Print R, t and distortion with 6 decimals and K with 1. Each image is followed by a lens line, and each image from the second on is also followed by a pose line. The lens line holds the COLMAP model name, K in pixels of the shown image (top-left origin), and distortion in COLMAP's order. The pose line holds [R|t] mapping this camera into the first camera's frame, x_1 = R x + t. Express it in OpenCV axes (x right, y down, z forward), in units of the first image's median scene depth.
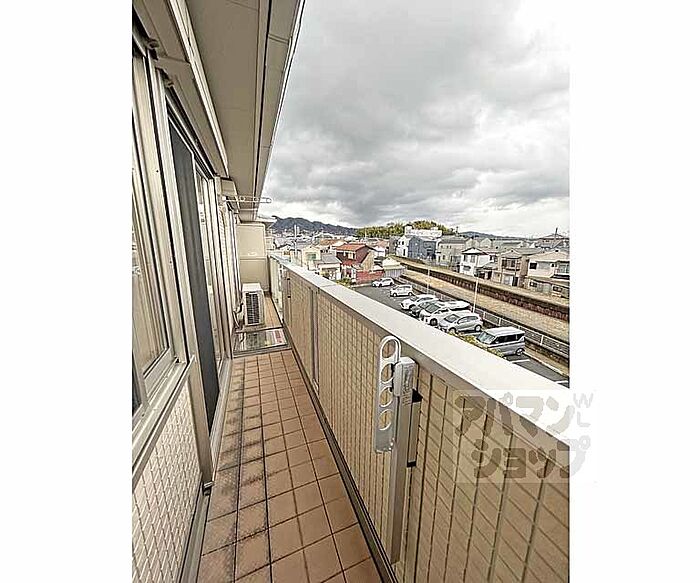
lens RADIAL K [[234.9, 0, 350.0], [0, 234.9, 291.5], [0, 0, 1]] dist [-0.000196, 0.000011]
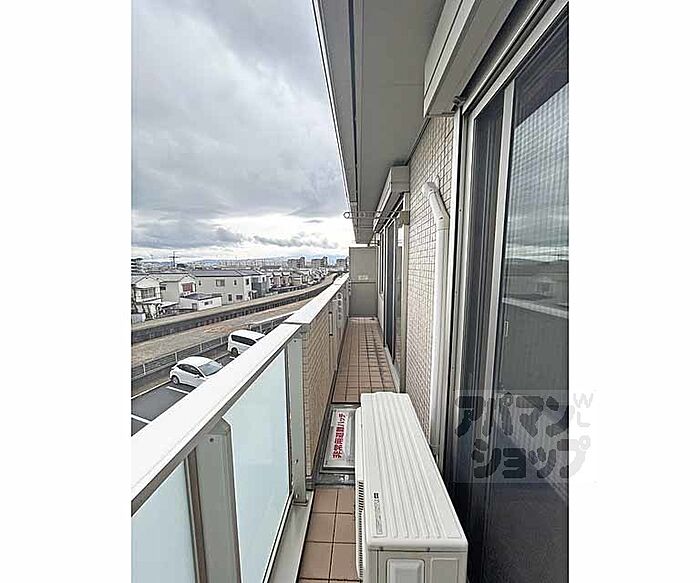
lens RADIAL K [[234.9, 0, 350.0], [0, 234.9, 291.5], [0, 0, 1]] dist [-0.000196, 0.000011]
pose [[-0.909772, -0.050199, 0.412061, -1.076311], [0.080600, 0.952407, 0.293981, -0.592402], [-0.407208, 0.300668, -0.862427, 2.727757]]
